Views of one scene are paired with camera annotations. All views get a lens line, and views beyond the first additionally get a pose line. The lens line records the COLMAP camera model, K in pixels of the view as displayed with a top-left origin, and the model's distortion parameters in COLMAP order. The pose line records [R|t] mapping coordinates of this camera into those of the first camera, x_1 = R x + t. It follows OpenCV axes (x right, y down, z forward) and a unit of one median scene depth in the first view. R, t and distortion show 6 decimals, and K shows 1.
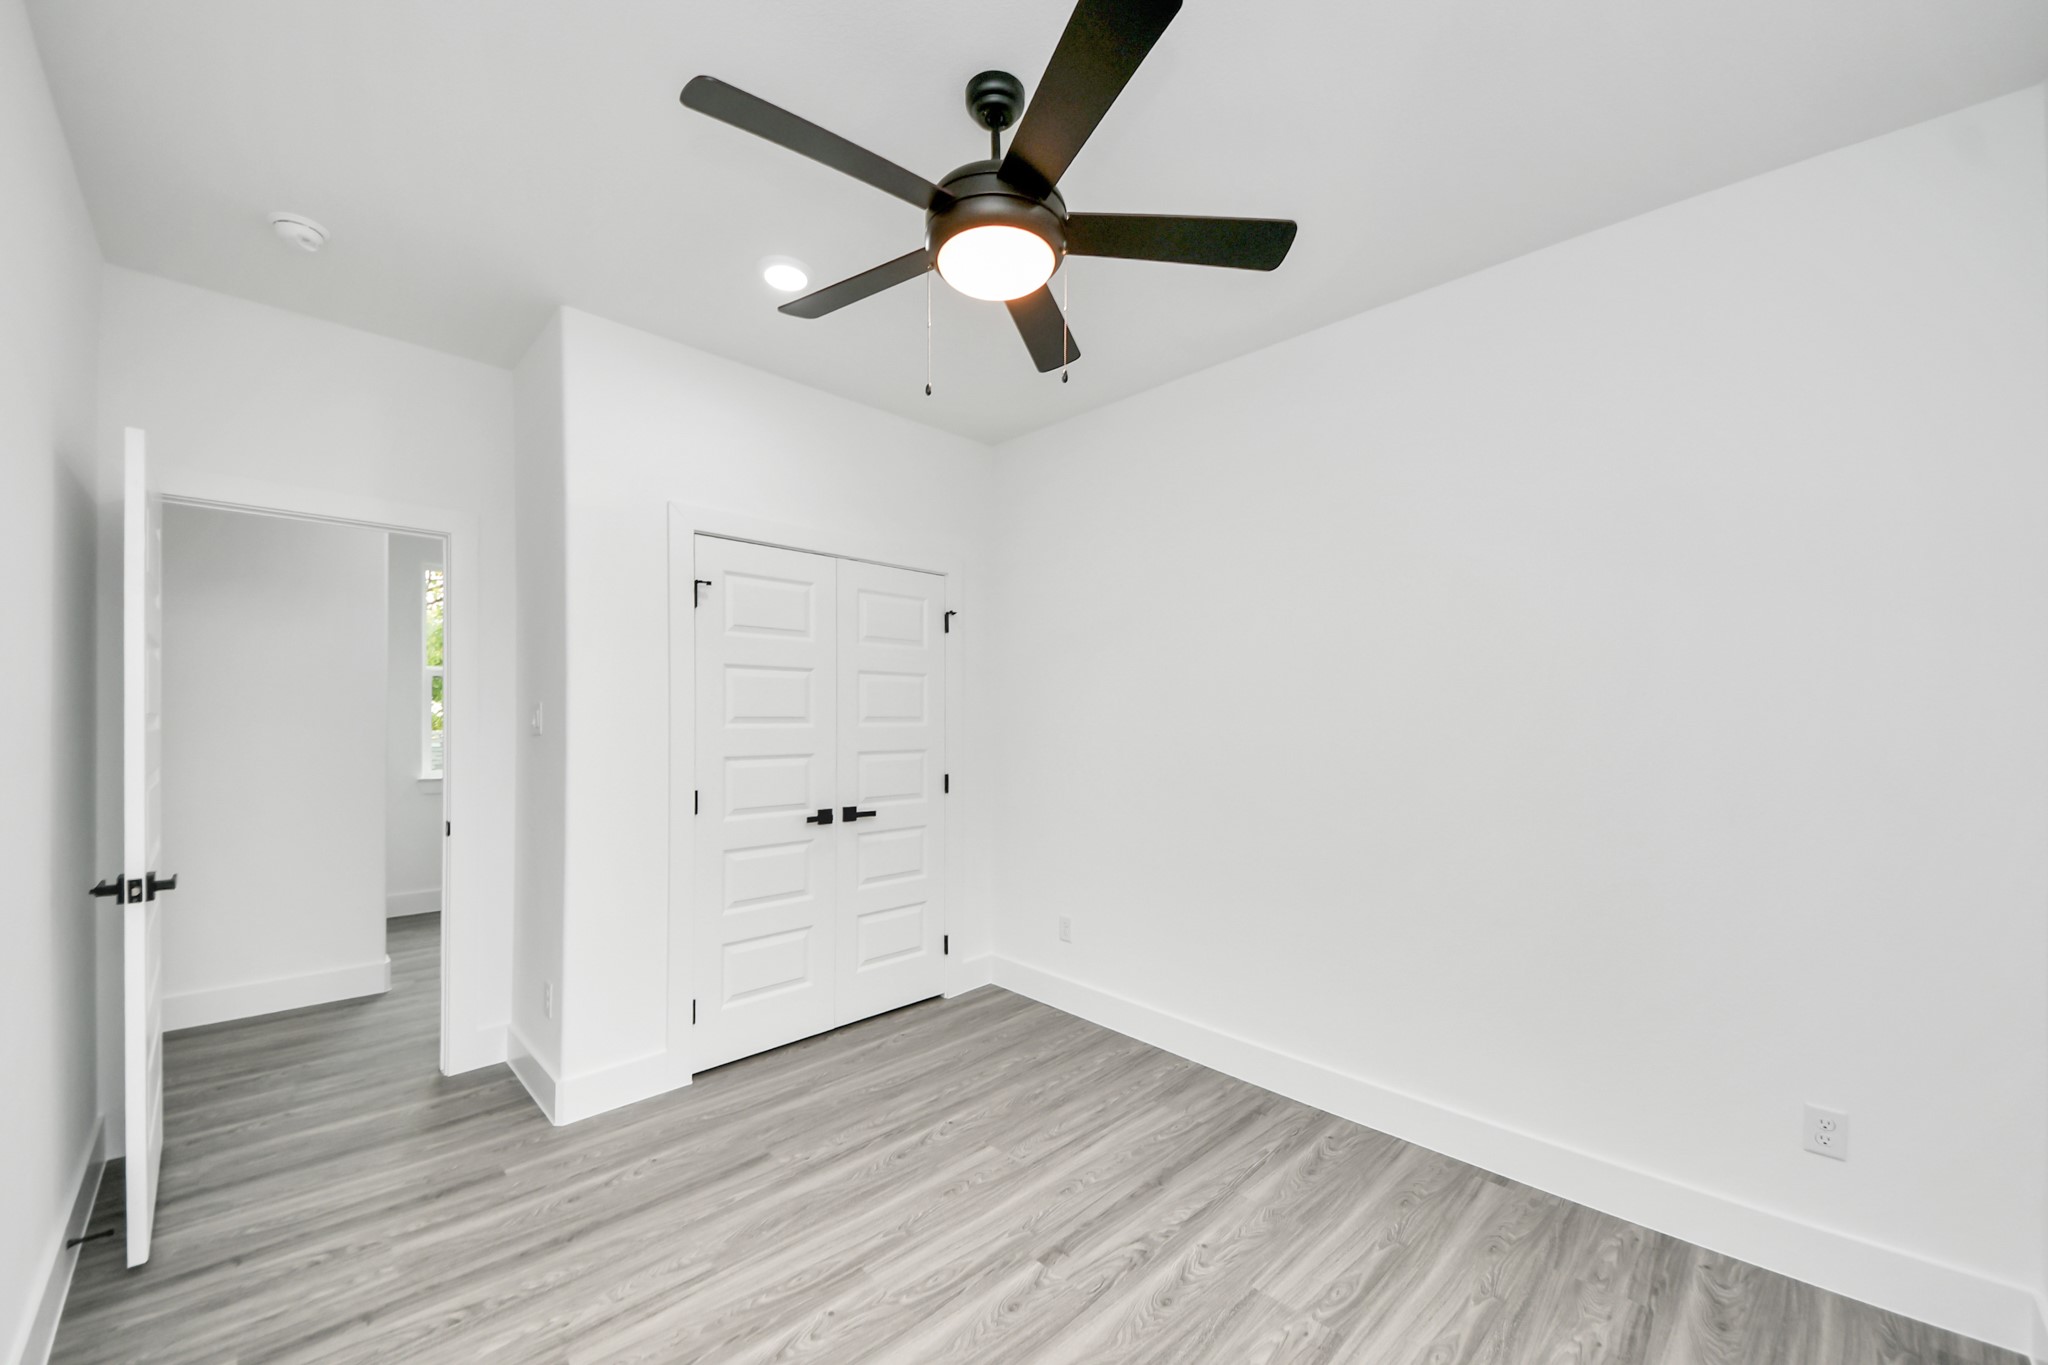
lens RADIAL K [[791.8, 0, 991.2], [0, 791.8, 708.9], [0, 0, 1]] dist [0.010295, -0.000332]
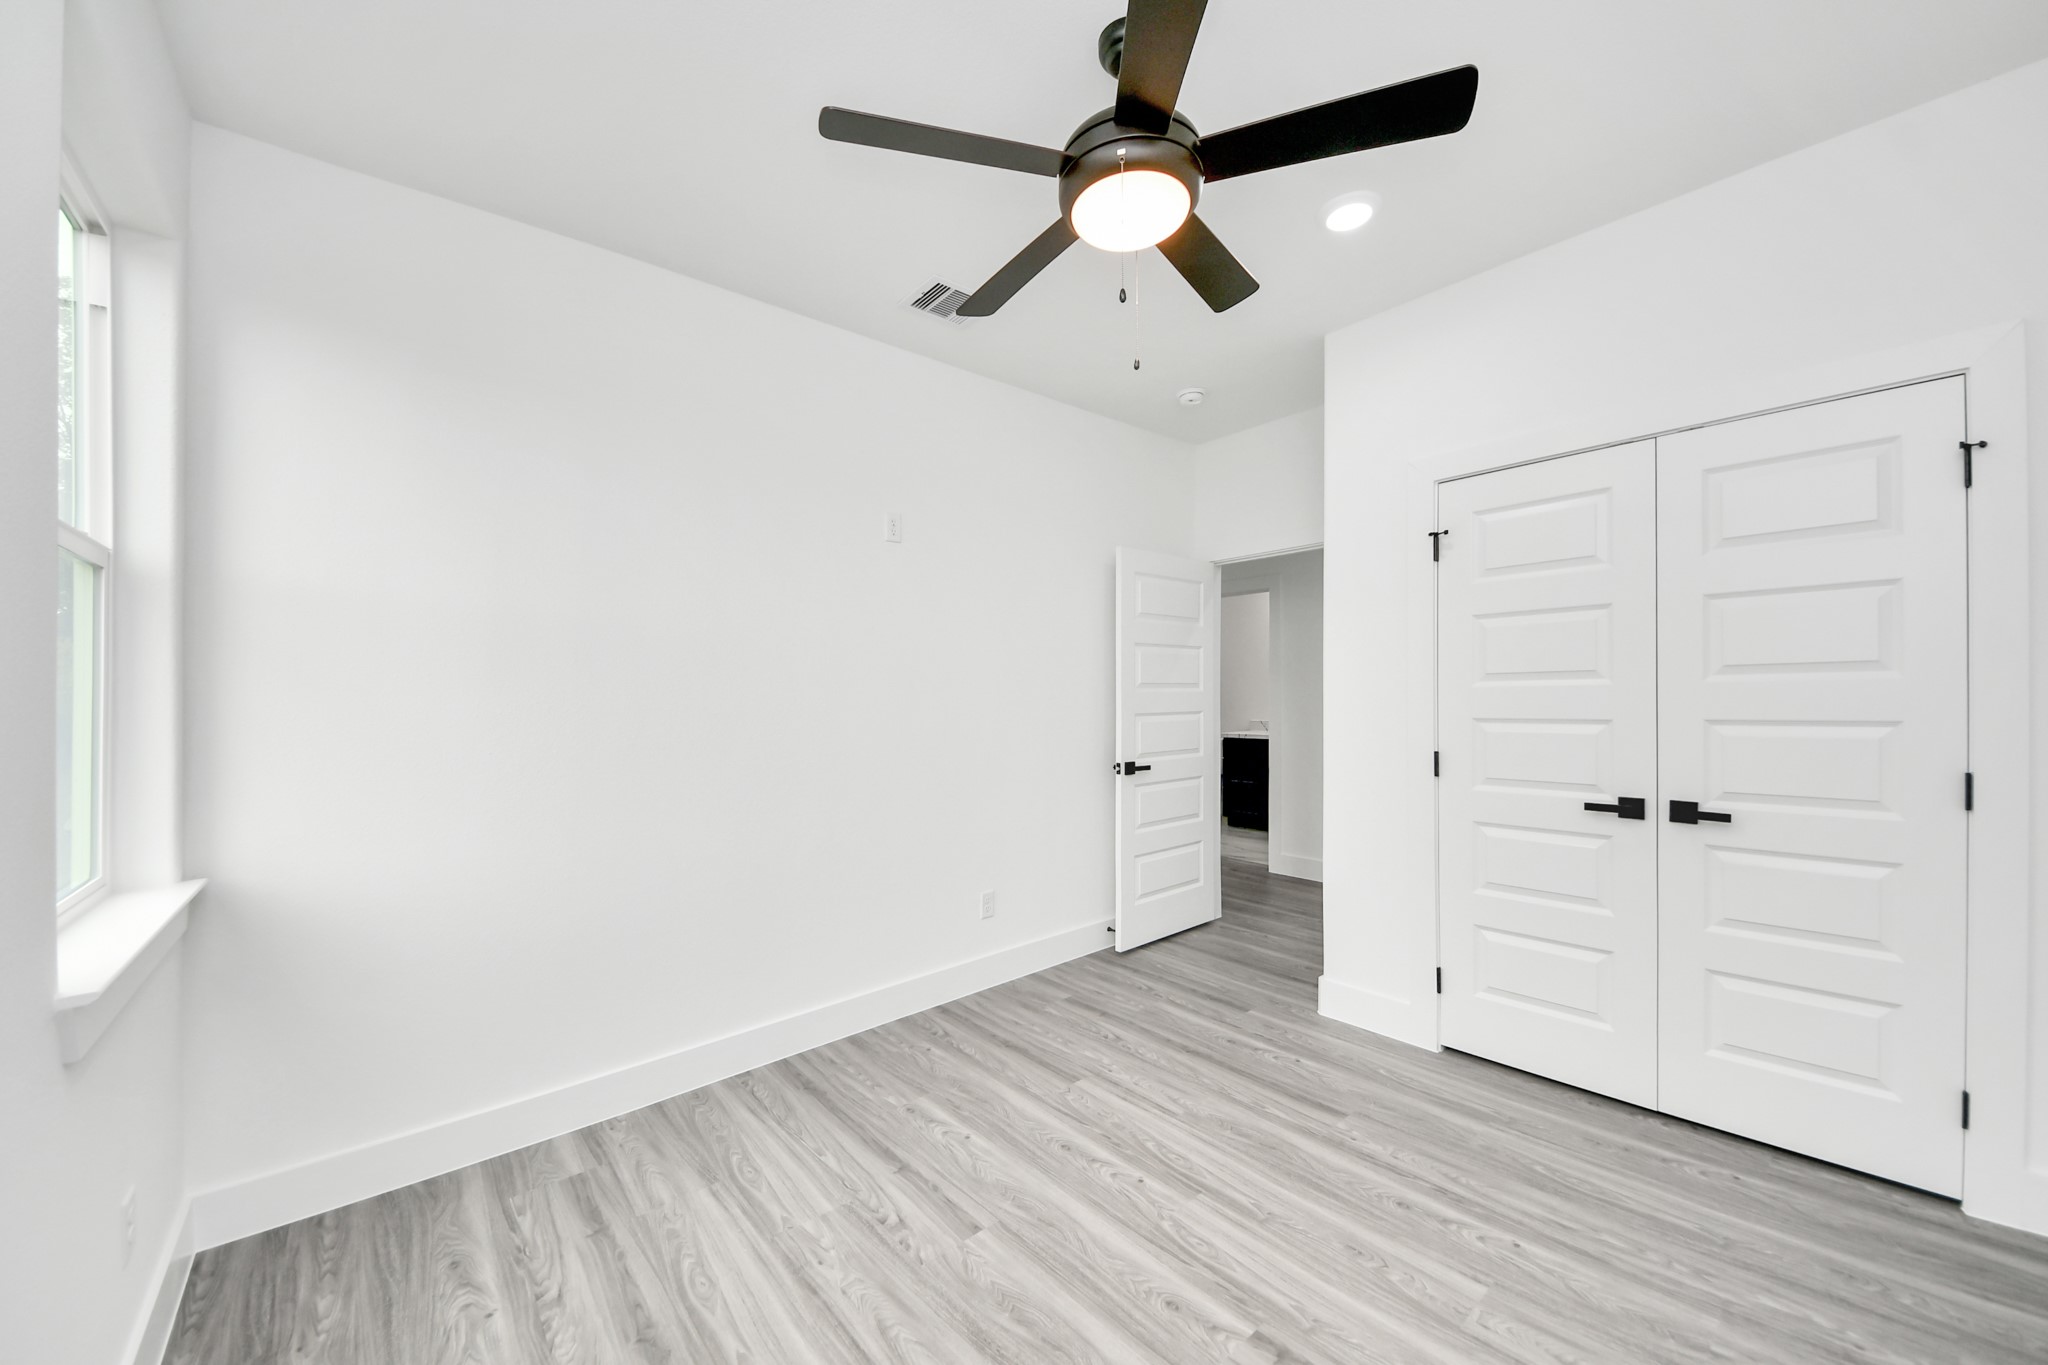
lens RADIAL K [[747.3, 0, 1028.2], [0, 747.3, 705.2], [0, 0, 1]] dist [0.012240, -0.009065]
pose [[-0.026311, 0.009469, -0.999609, 0.711458], [0.024208, 0.999668, 0.008832, 0.033749], [0.999361, -0.023966, -0.026531, 0.691978]]
